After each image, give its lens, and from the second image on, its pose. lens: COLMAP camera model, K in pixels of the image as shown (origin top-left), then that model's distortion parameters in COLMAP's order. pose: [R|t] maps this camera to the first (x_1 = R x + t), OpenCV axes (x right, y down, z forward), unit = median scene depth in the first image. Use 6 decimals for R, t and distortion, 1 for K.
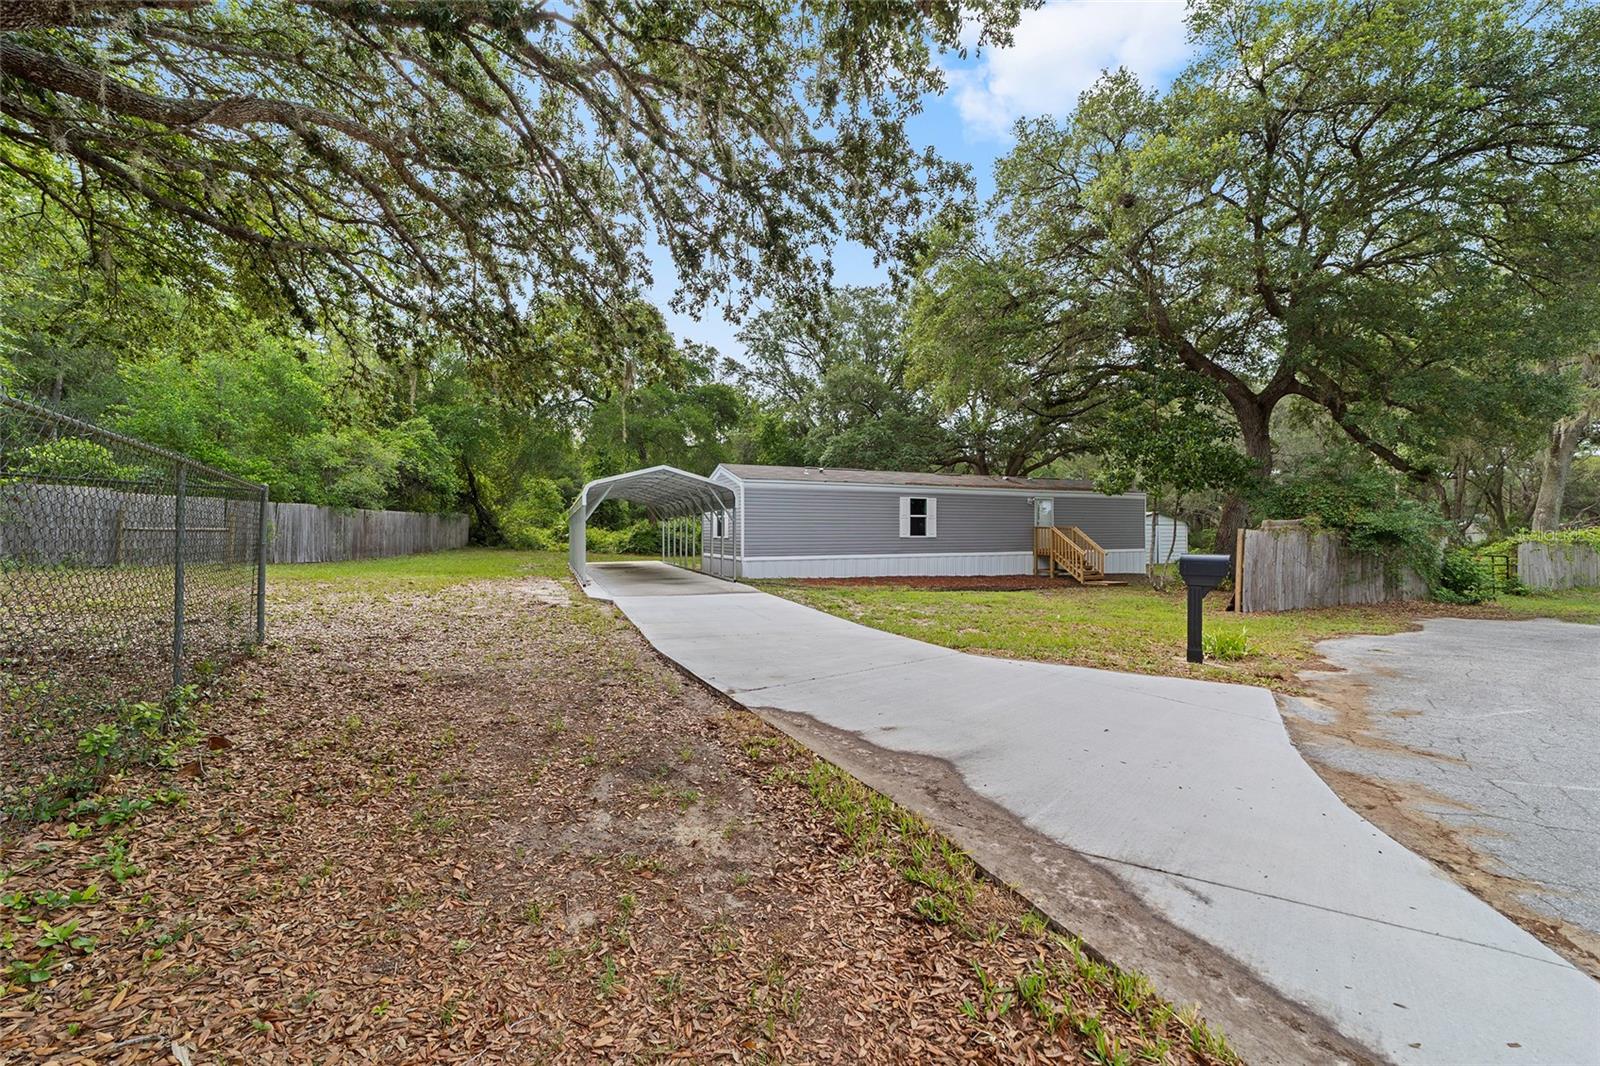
lens RADIAL K [[628.8, 0, 802.2], [0, 628.8, 528.3], [0, 0, 1]] dist [-0.020932, 0.008365]
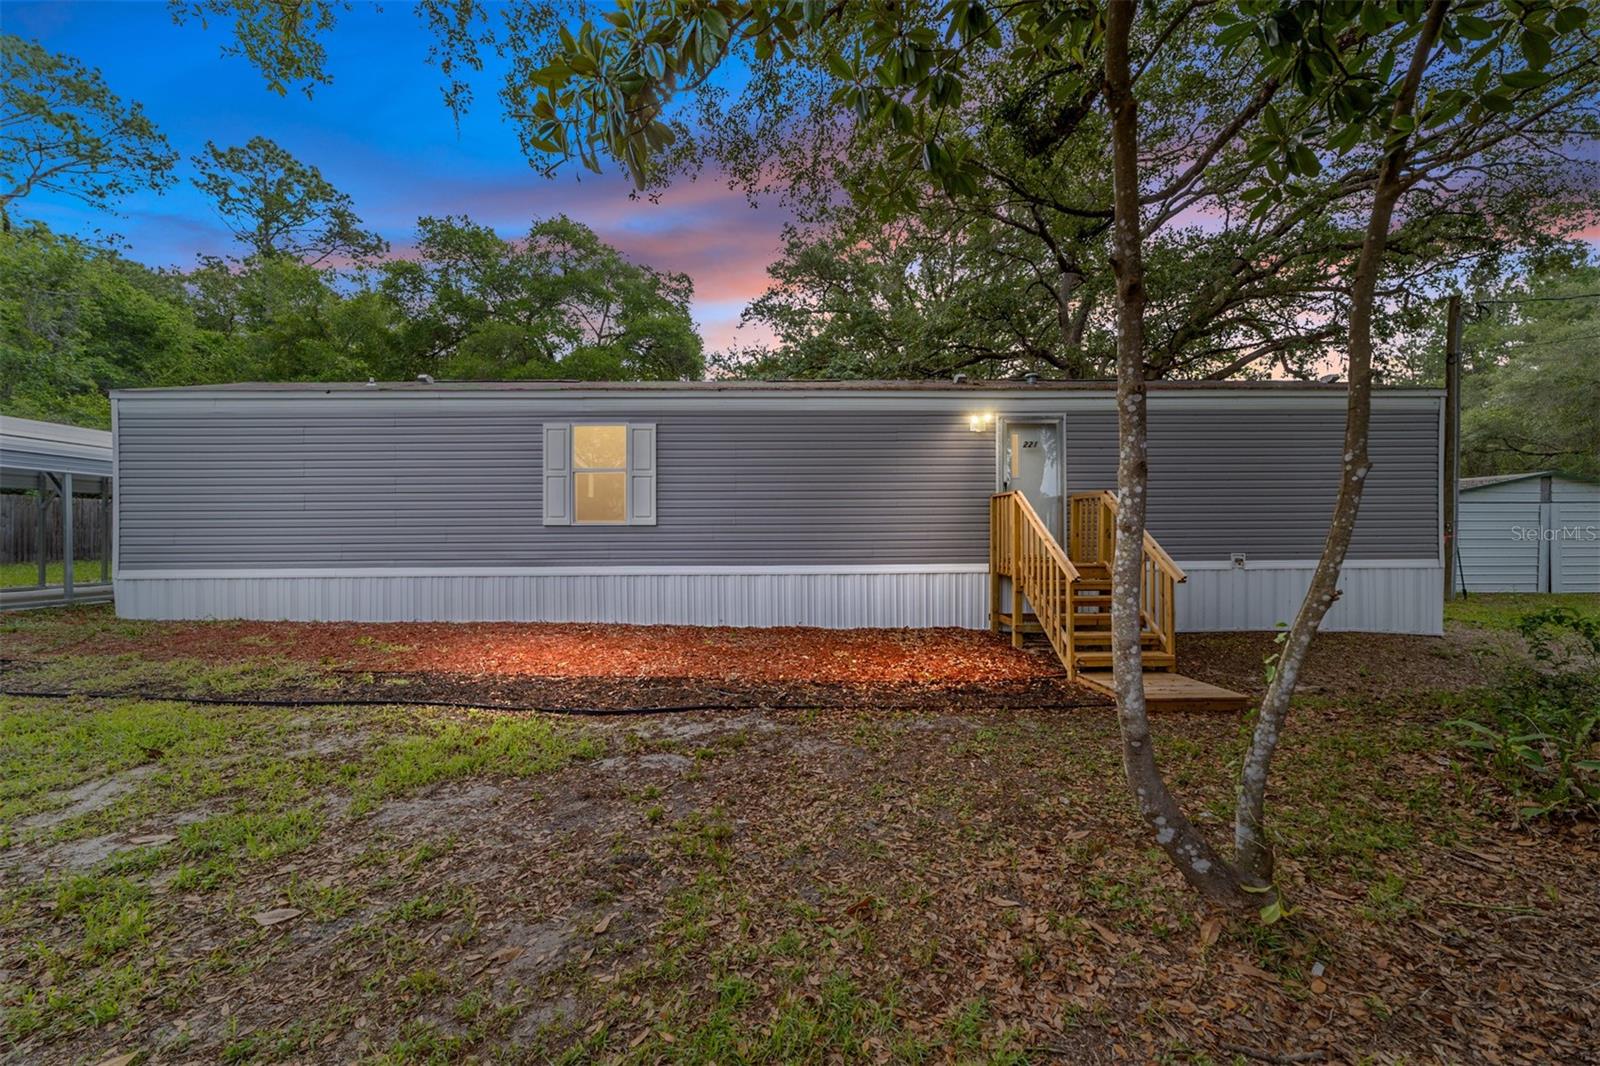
lens RADIAL K [[613.6, 0, 799.6], [0, 613.6, 543.4], [0, 0, 1]] dist [-0.014219, 0.008224]
pose [[0.915211, 0.000485, -0.402975, 0.416046], [0.007174, 0.999821, 0.017496, 0.018283], [0.402911, -0.018903, 0.915044, 0.644276]]
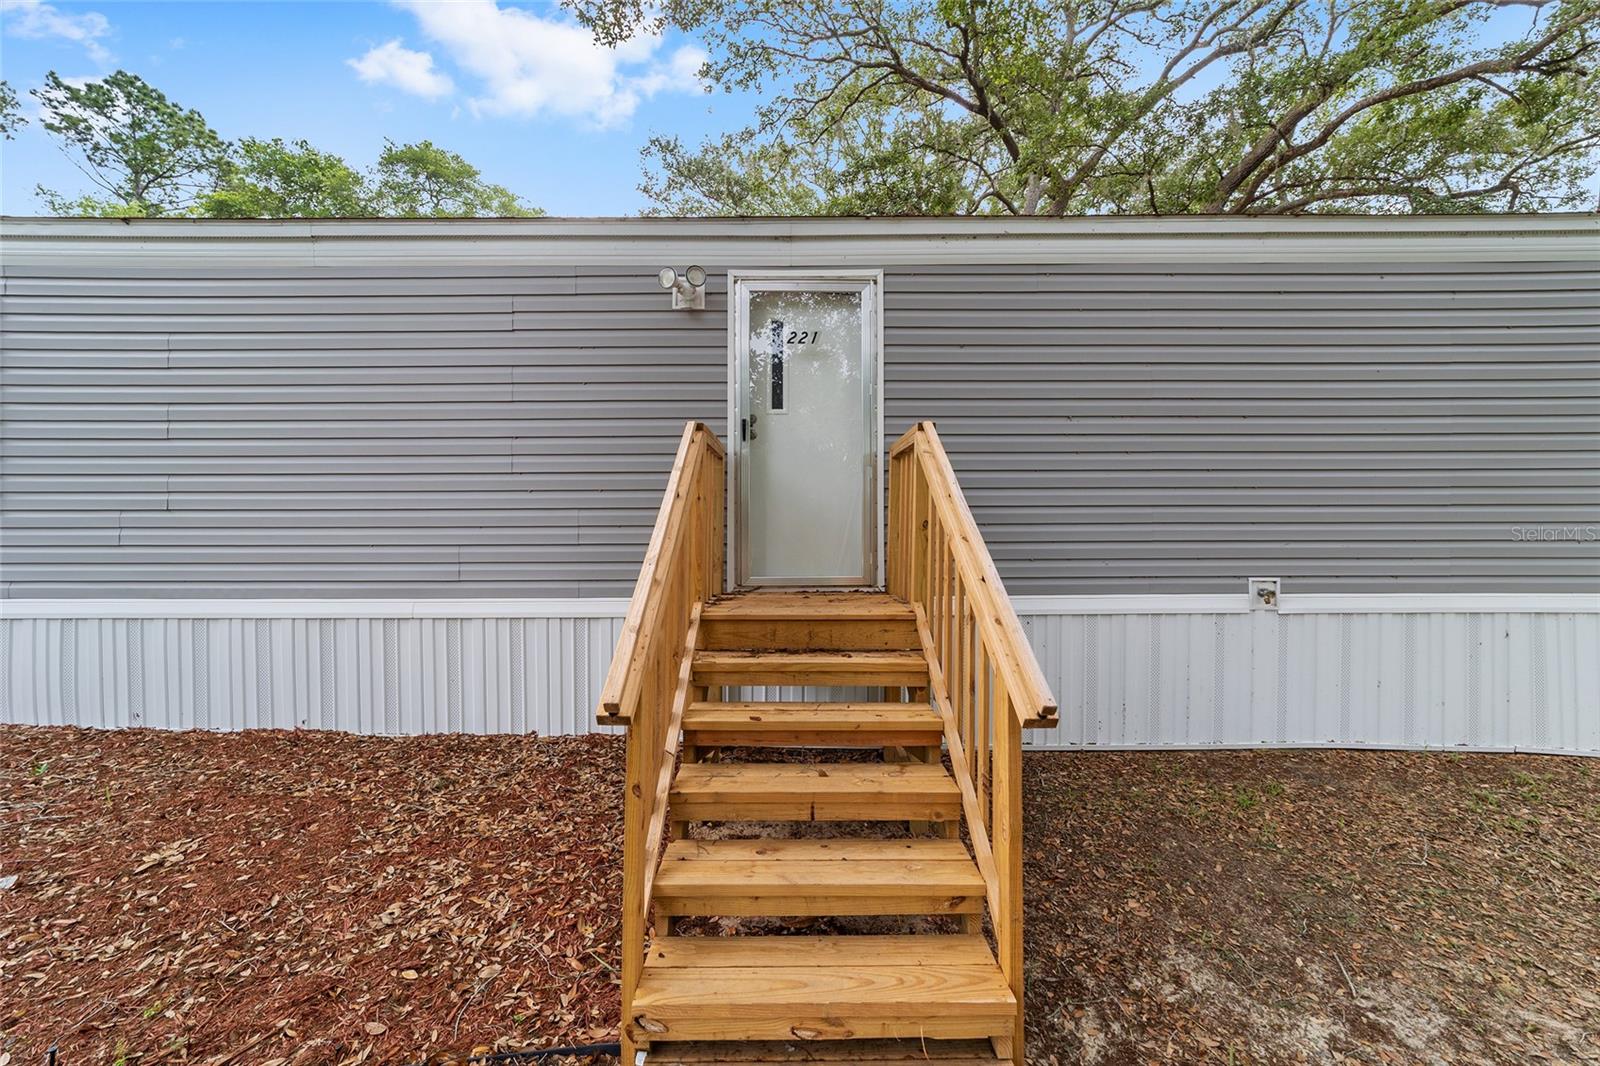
lens RADIAL K [[613.6, 0, 799.6], [0, 613.6, 543.4], [0, 0, 1]] dist [-0.014219, 0.008224]
pose [[0.906239, 0.005855, -0.422726, 0.463614], [0.003905, 0.999746, 0.022219, 0.019025], [0.422749, -0.021786, 0.905985, 0.875715]]
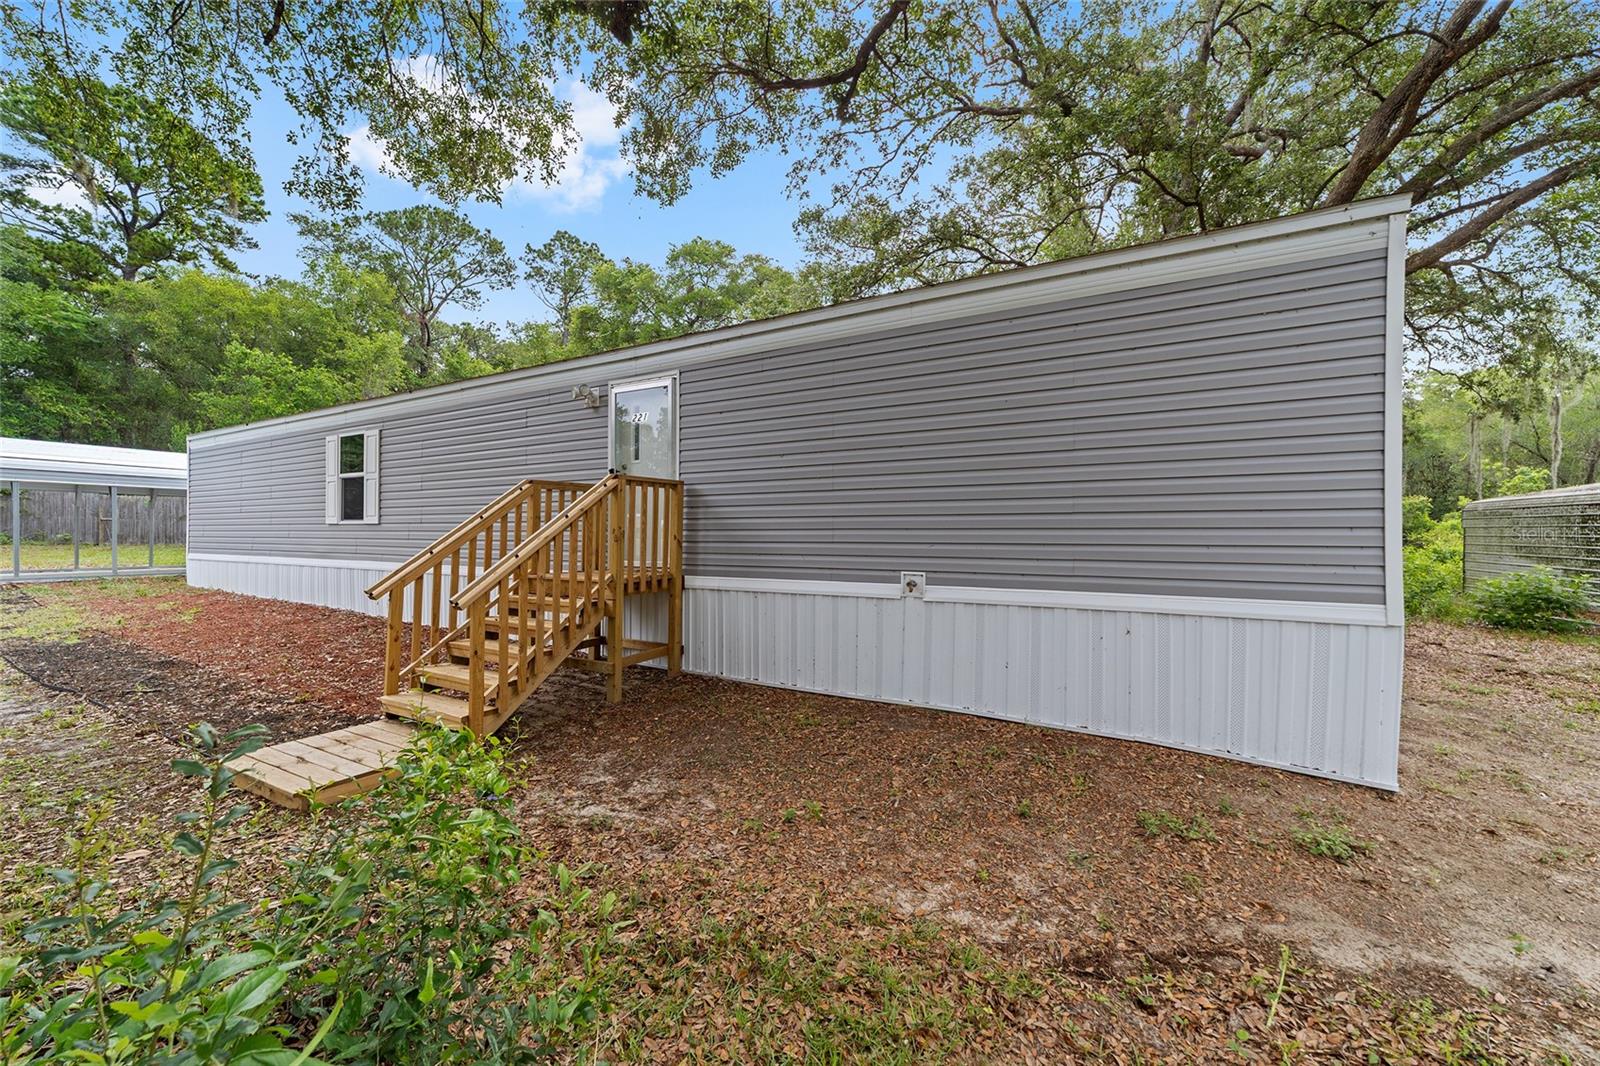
lens RADIAL K [[613.6, 0, 799.6], [0, 613.6, 543.4], [0, 0, 1]] dist [-0.014219, 0.008224]
pose [[0.587293, 0.013355, -0.809265, 0.654590], [0.002223, 0.999833, 0.018113, 0.018735], [0.809372, -0.012436, 0.587165, 0.922475]]
